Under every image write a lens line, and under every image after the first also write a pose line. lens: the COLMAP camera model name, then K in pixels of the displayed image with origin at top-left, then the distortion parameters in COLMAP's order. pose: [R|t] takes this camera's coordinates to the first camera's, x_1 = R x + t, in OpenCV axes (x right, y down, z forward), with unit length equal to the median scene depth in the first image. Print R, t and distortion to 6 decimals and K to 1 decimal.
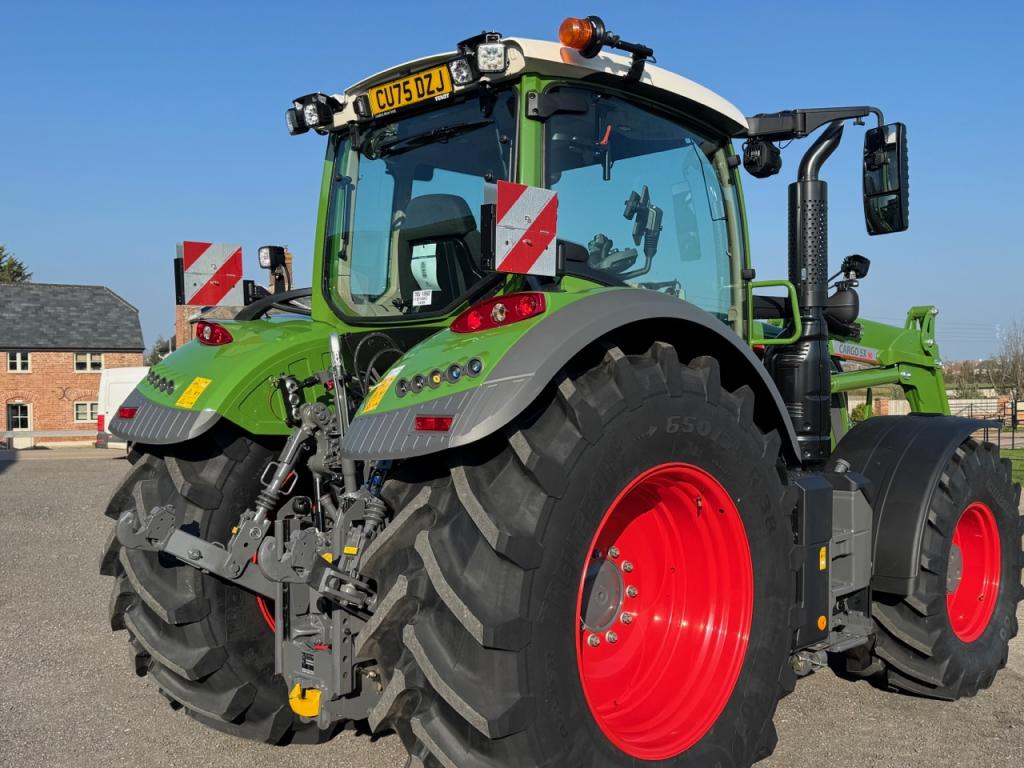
lens RADIAL K [[1138.1, 0, 510.1], [0, 1138.1, 419.8], [0, 0, 1]] dist [0.241021, -0.456784]
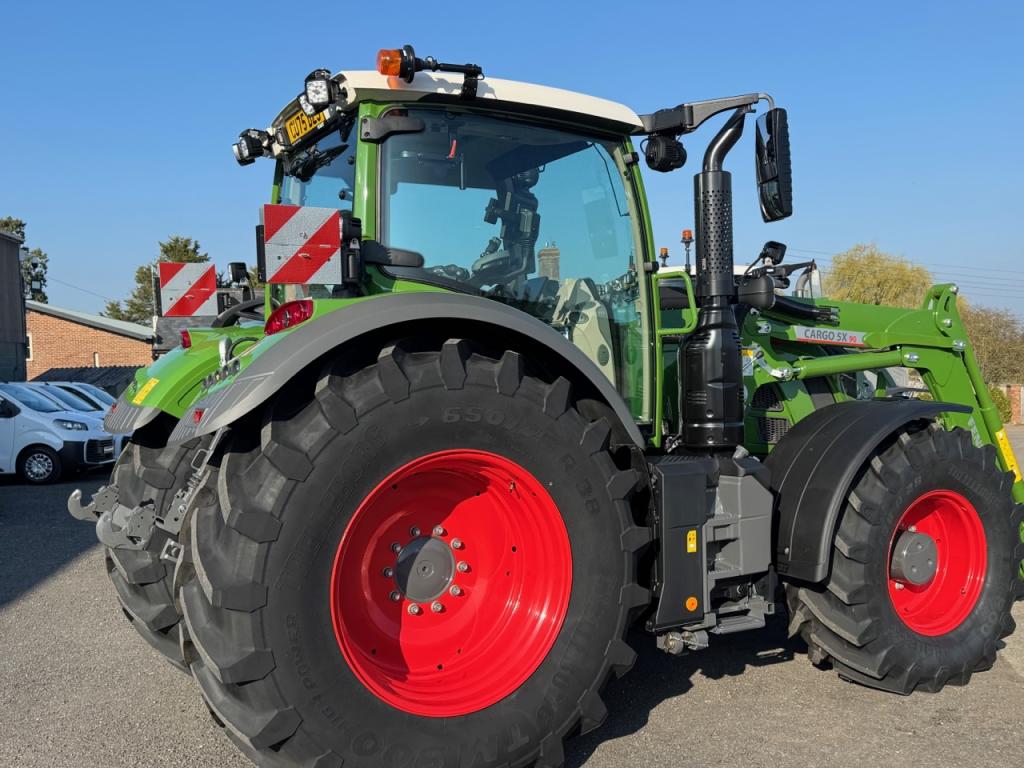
lens RADIAL K [[1138.1, 0, 510.1], [0, 1138.1, 419.8], [0, 0, 1]] dist [0.241021, -0.456784]
pose [[0.950632, -0.008593, -0.310201, 0.449670], [0.012130, 0.999882, 0.009473, -0.000457], [0.310083, -0.012768, 0.950624, -0.020374]]
